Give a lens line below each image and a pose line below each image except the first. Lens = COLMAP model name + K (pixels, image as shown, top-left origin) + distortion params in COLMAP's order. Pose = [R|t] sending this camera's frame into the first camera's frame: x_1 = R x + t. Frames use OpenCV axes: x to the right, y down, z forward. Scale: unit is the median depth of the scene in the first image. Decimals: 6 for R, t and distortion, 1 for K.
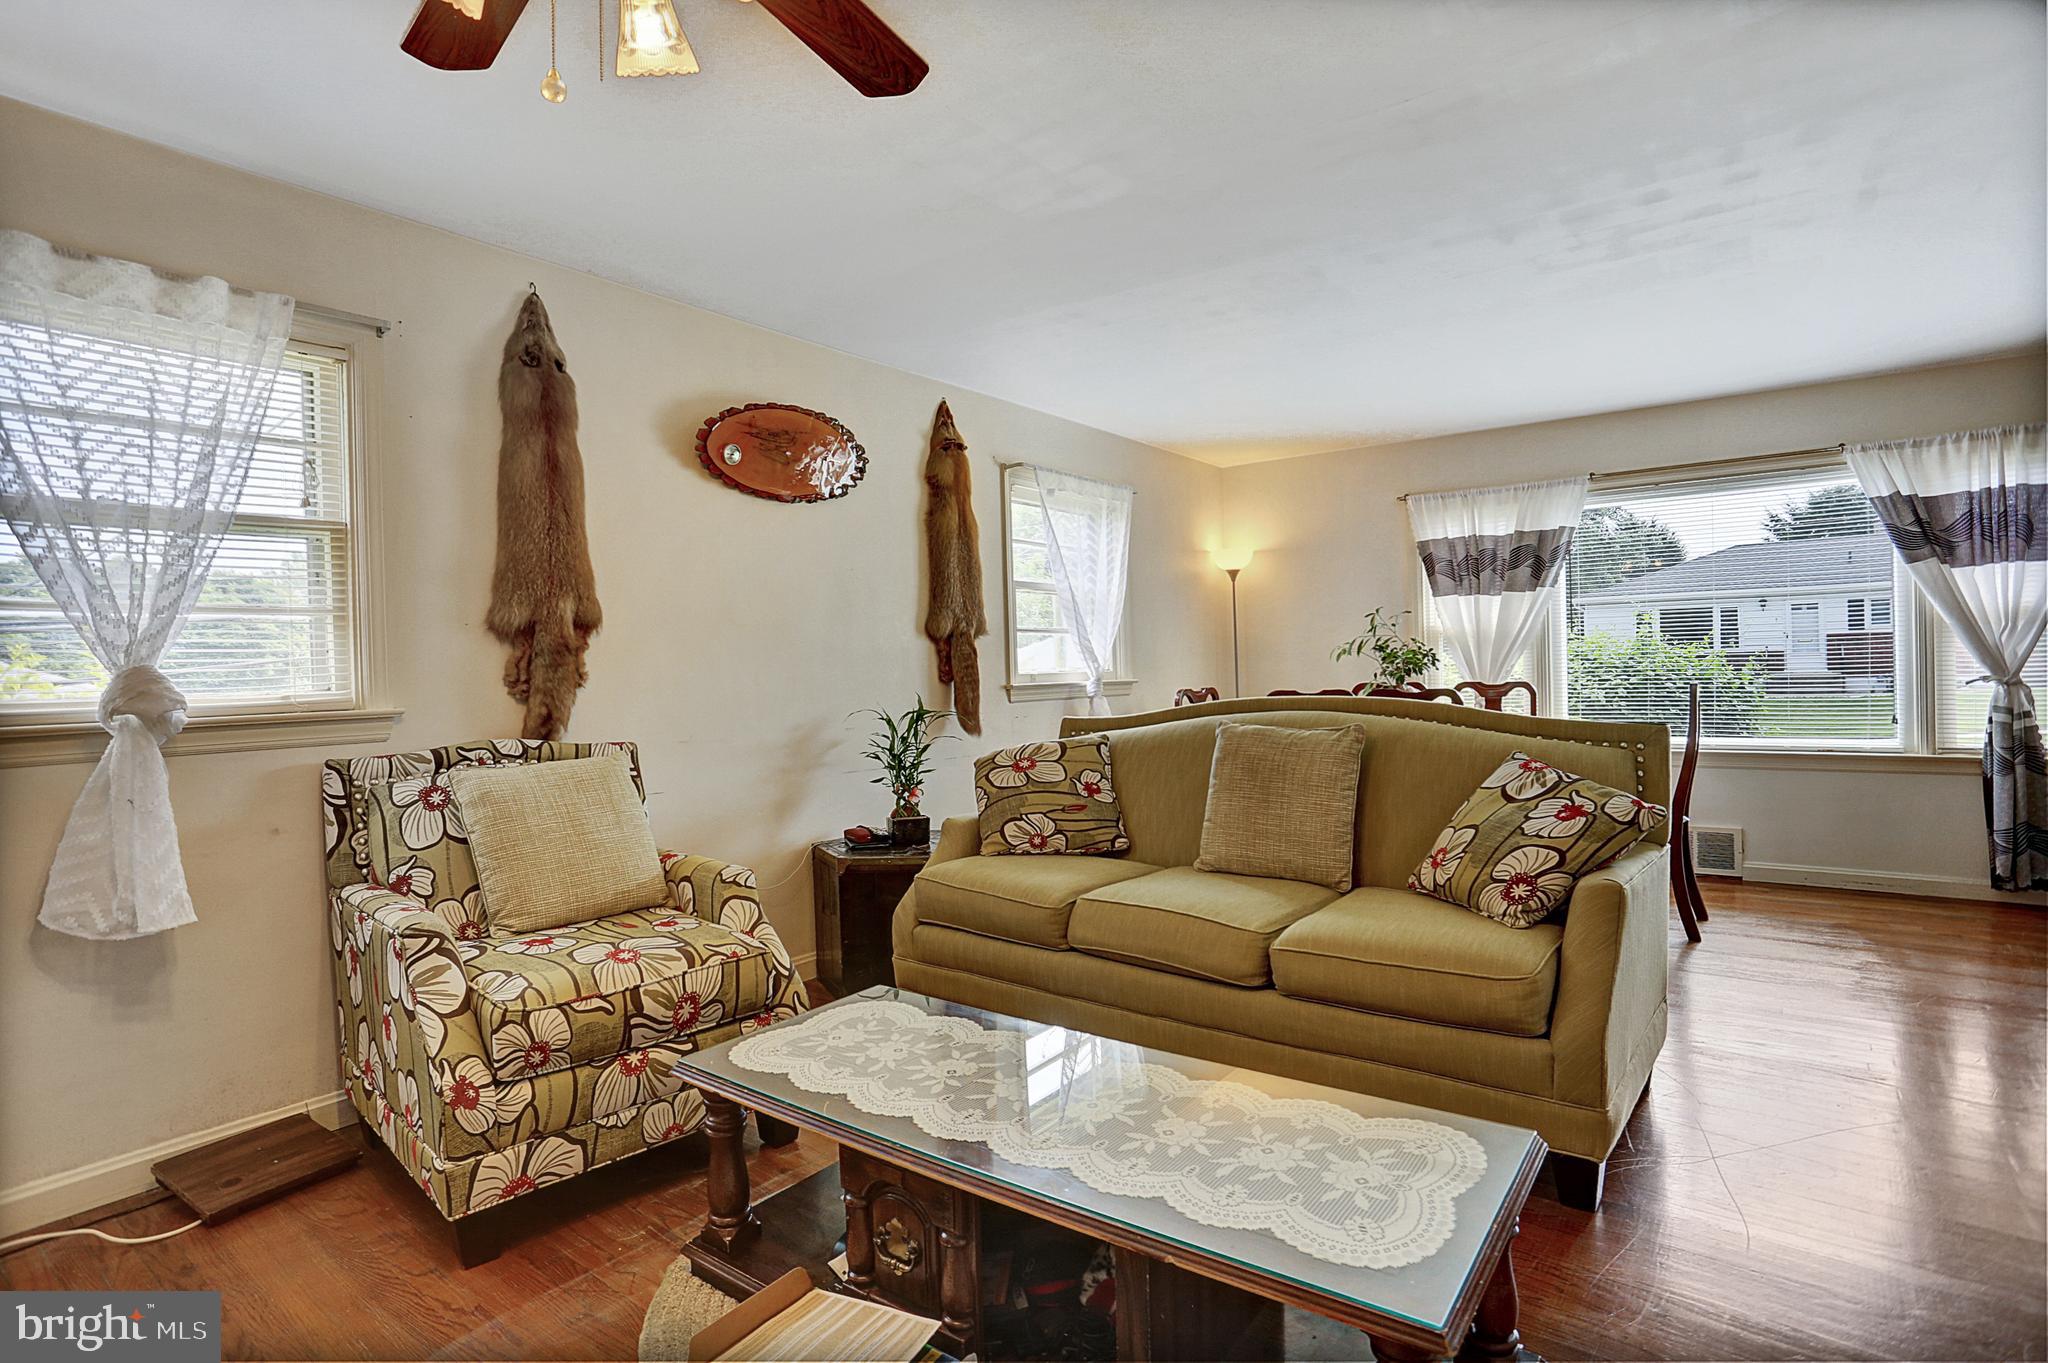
lens RADIAL K [[1045.1, 0, 1020.0], [0, 1045.1, 685.7], [0, 0, 1]] dist [-0.073622, 0.035654]
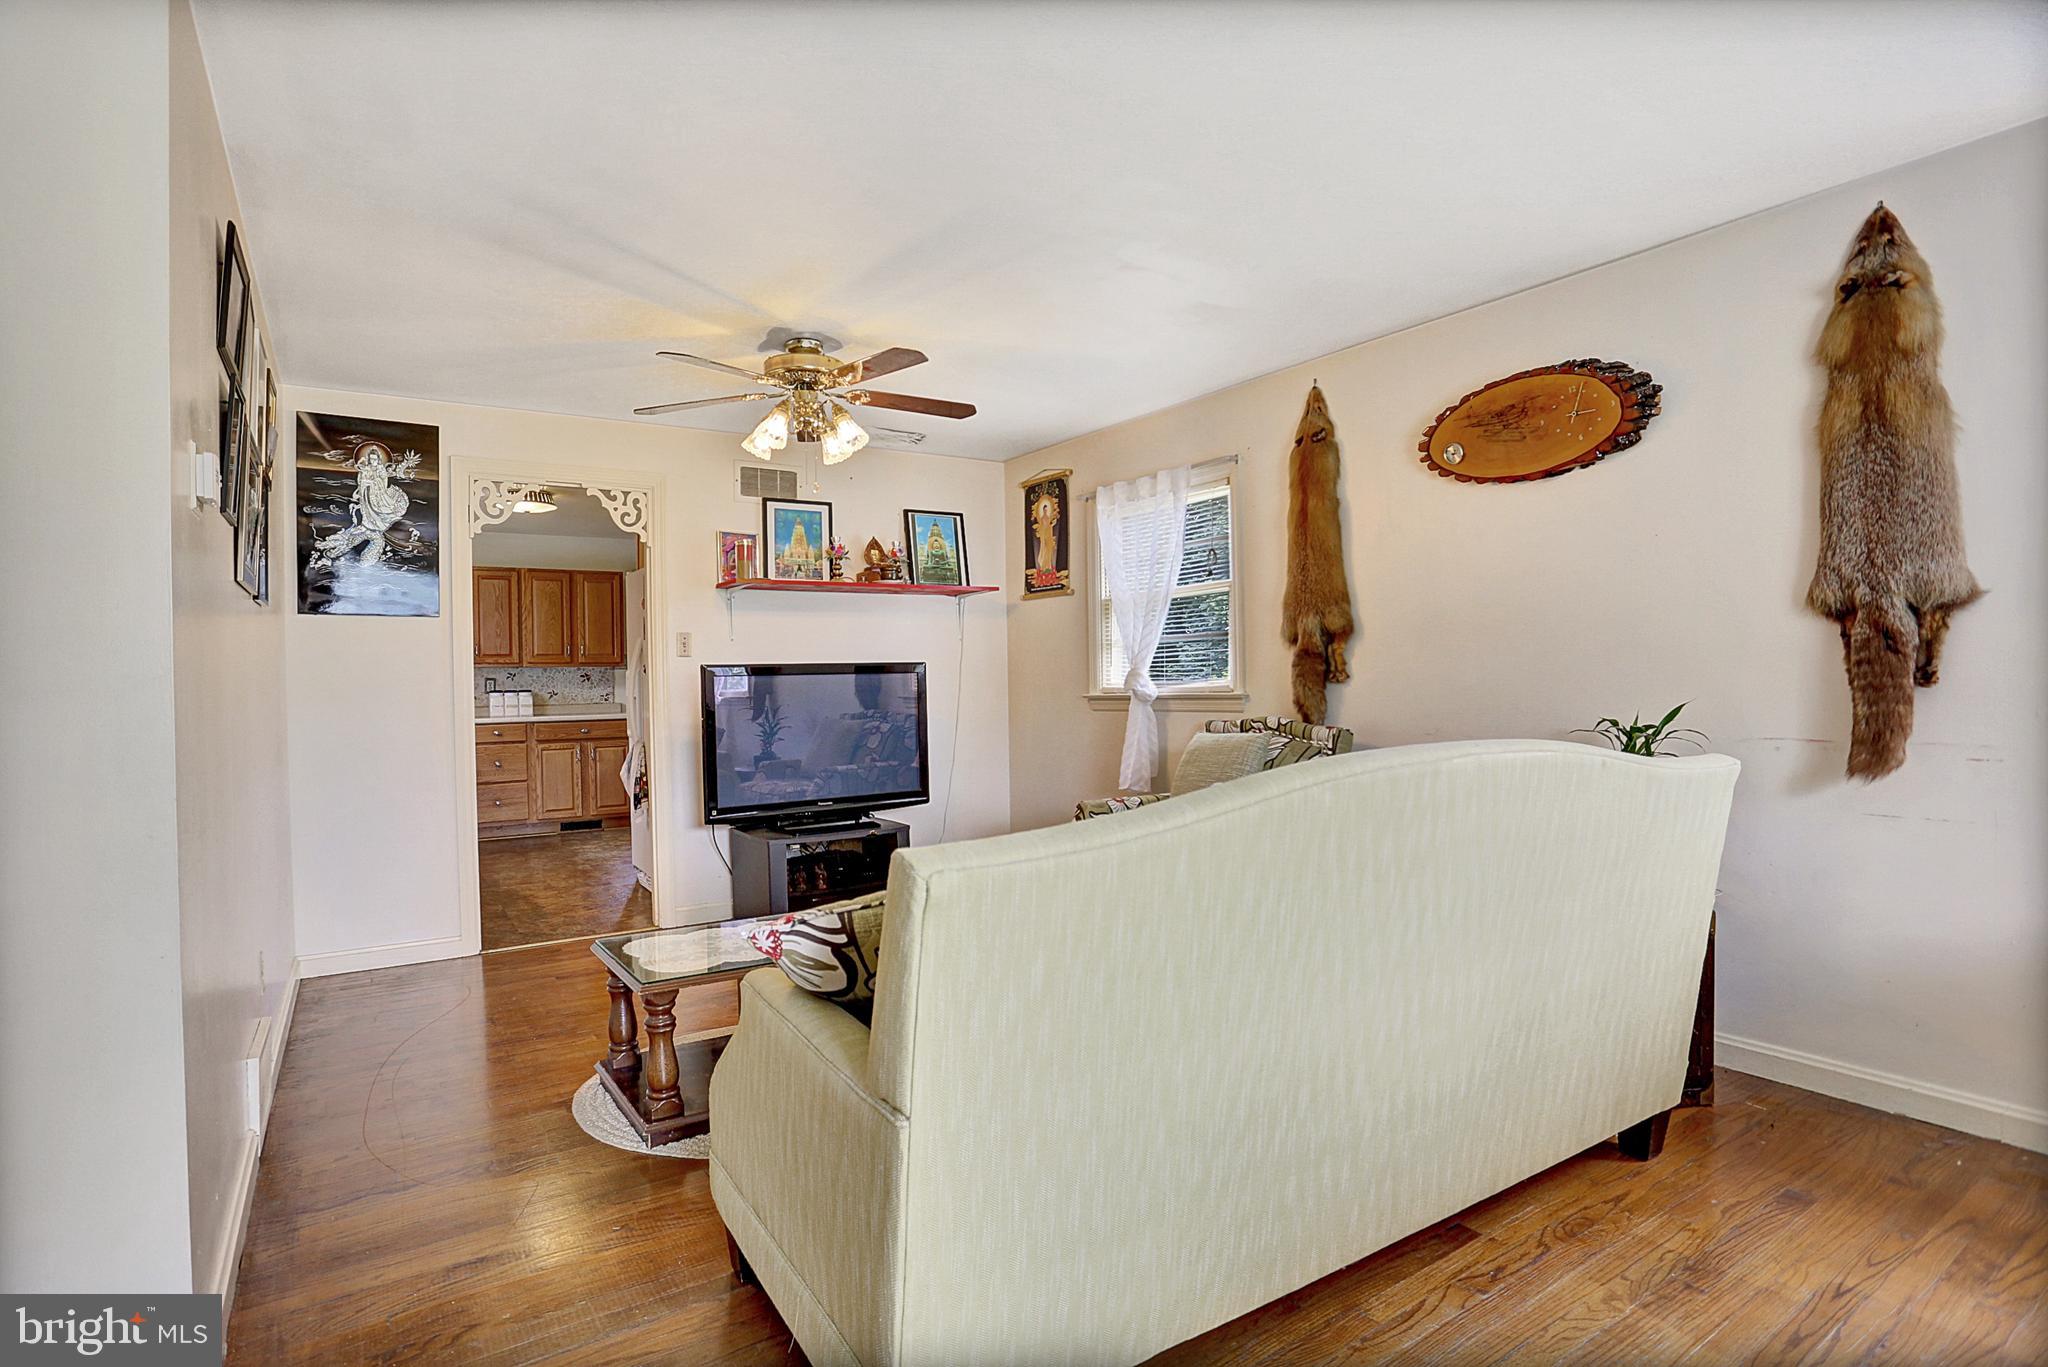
lens RADIAL K [[1019.5, 0, 1024.0], [0, 1019.5, 689.4], [0, 0, 1]] dist [-0.087245, 0.047527]
pose [[-0.324061, 0.038048, -0.945271, 0.621681], [0.010581, 0.999274, 0.036594, -0.027628], [0.945977, 0.001857, -0.324228, 0.731758]]
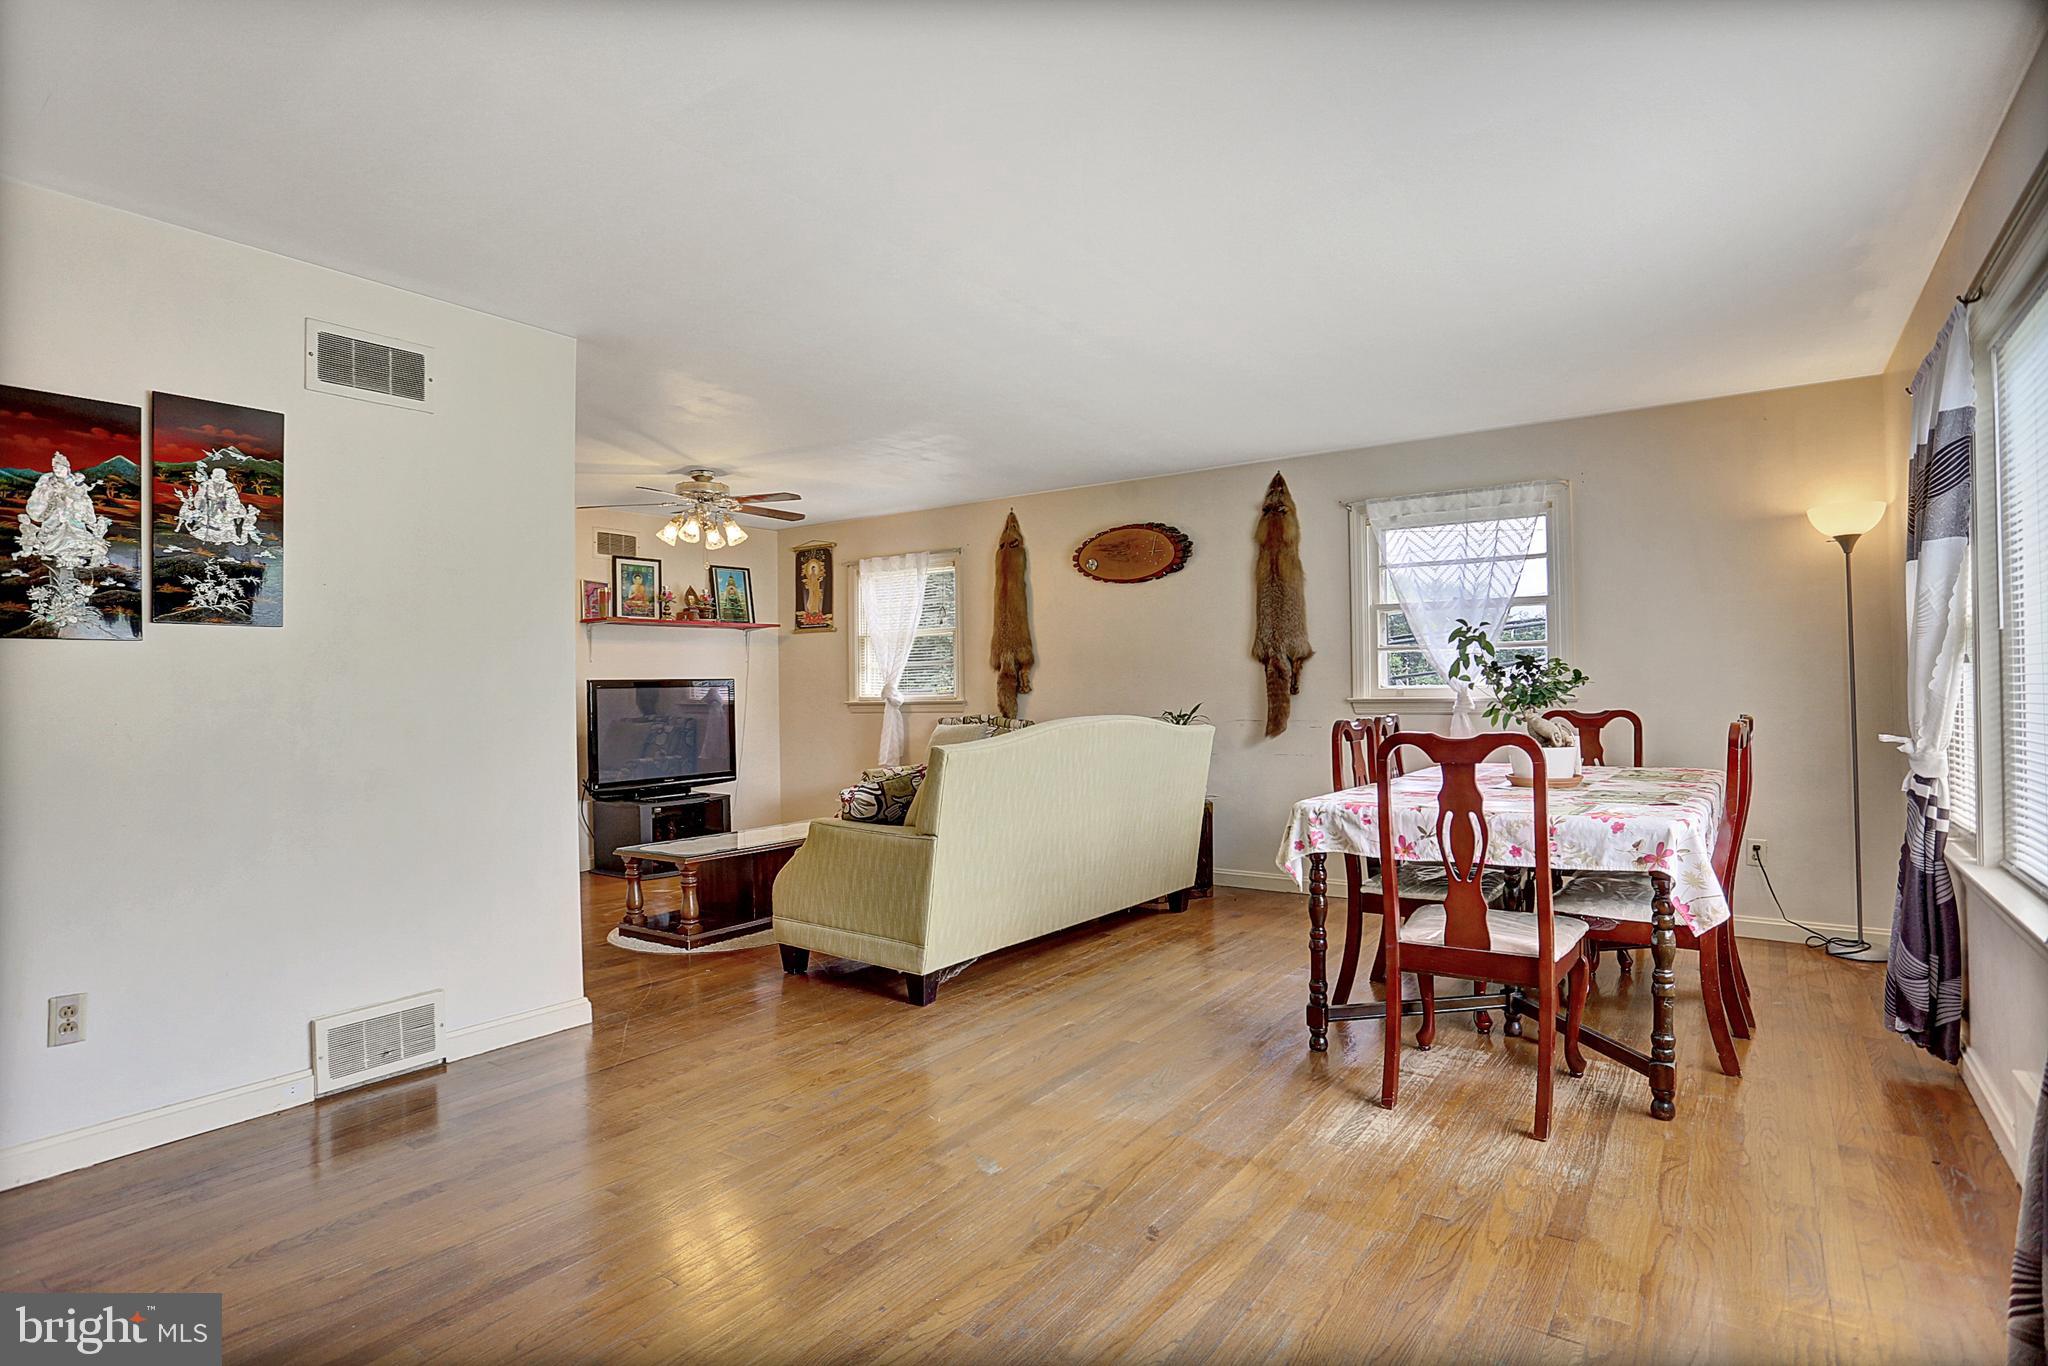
lens RADIAL K [[1045.1, 0, 1020.0], [0, 1045.1, 687.2], [0, 0, 1]] dist [-0.073622, 0.035654]
pose [[0.023355, 0.022930, -0.999464, 1.208167], [-0.000885, 0.999737, 0.022916, -0.041898], [0.999727, 0.000349, 0.023369, 0.663137]]
